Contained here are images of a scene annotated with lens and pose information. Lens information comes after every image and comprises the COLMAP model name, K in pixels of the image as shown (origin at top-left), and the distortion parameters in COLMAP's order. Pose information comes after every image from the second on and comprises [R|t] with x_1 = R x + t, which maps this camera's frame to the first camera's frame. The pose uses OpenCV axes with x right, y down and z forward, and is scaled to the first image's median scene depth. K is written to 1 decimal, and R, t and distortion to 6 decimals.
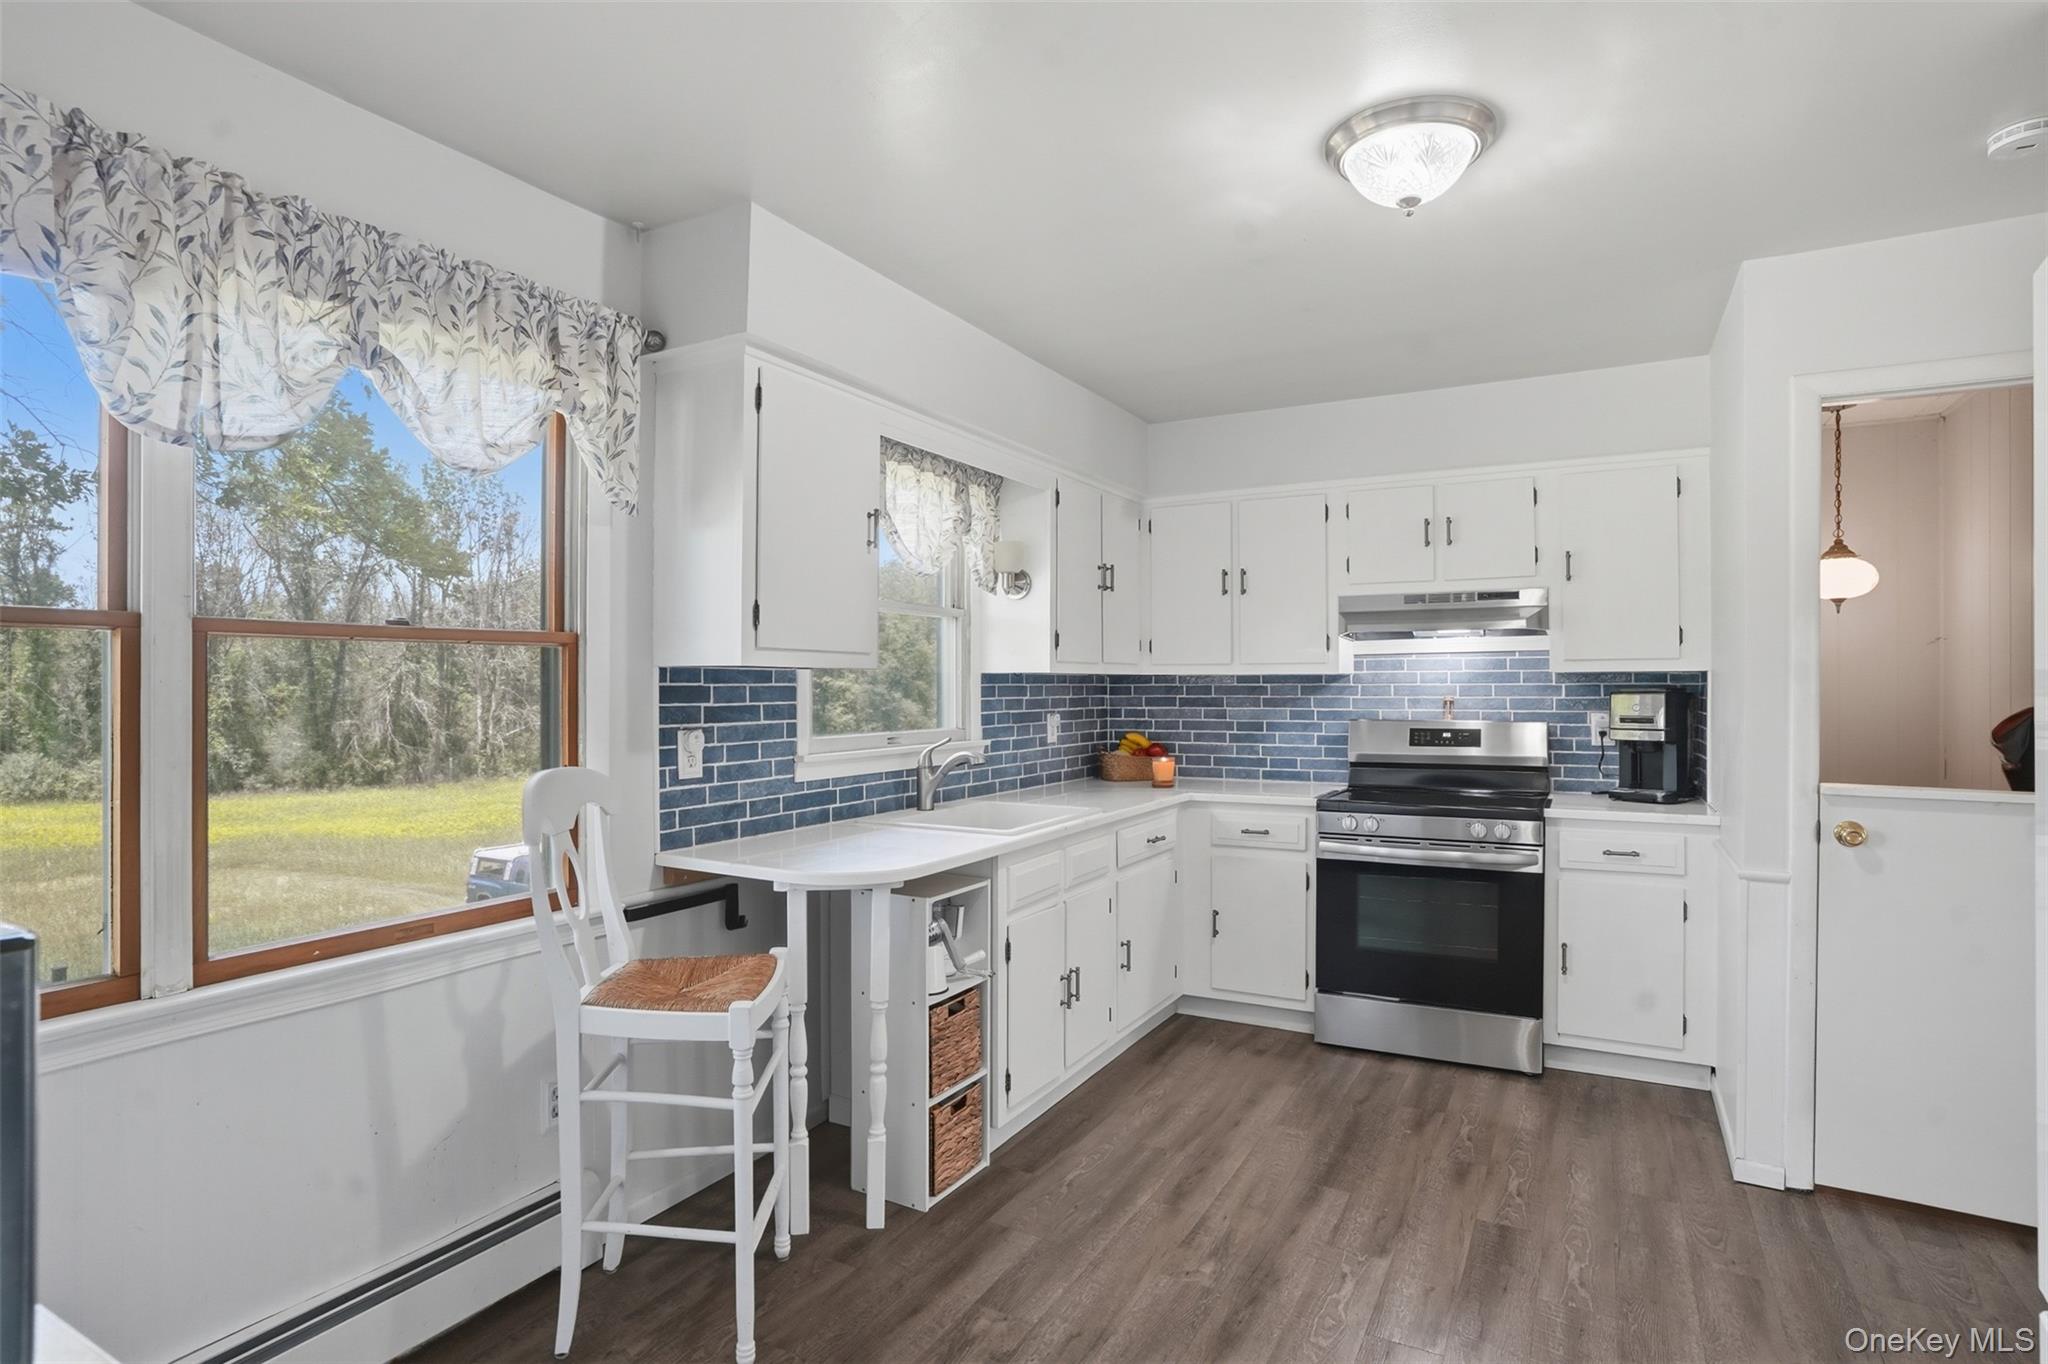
lens RADIAL K [[1029.3, 0, 1024.0], [0, 1029.3, 682.0], [0, 0, 1]] dist [-0.063951, 0.000363]
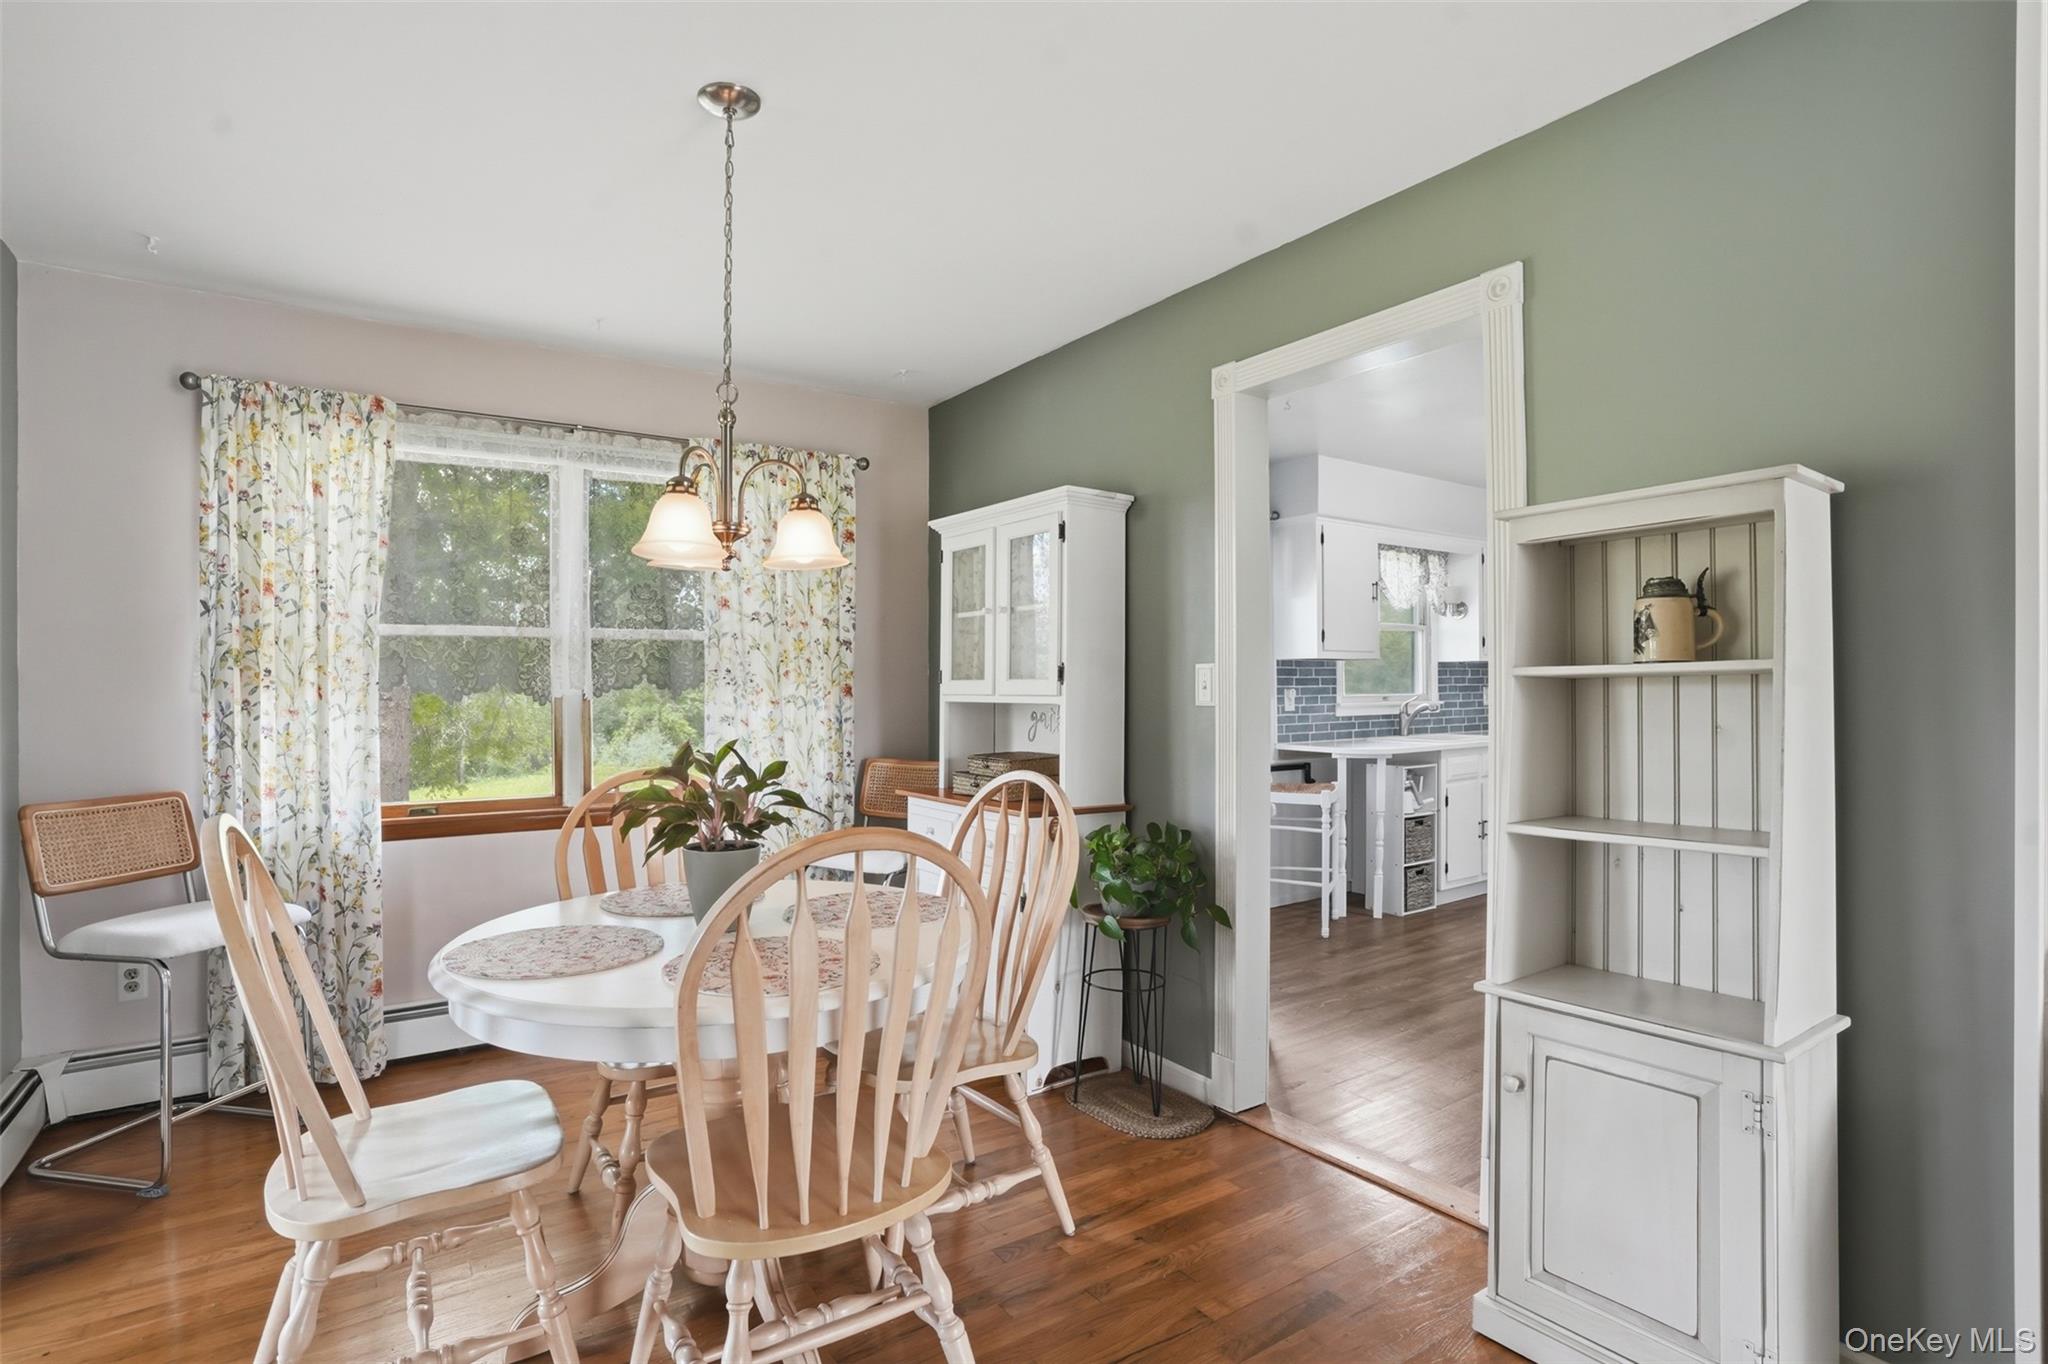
lens RADIAL K [[1029.3, 0, 1024.0], [0, 1029.3, 682.0], [0, 0, 1]] dist [-0.063951, 0.000363]
pose [[0.896331, -0.006028, -0.443344, 0.124848], [0.006889, 0.999976, 0.000331, 0.026292], [0.443331, -0.003351, 0.896352, -1.123546]]
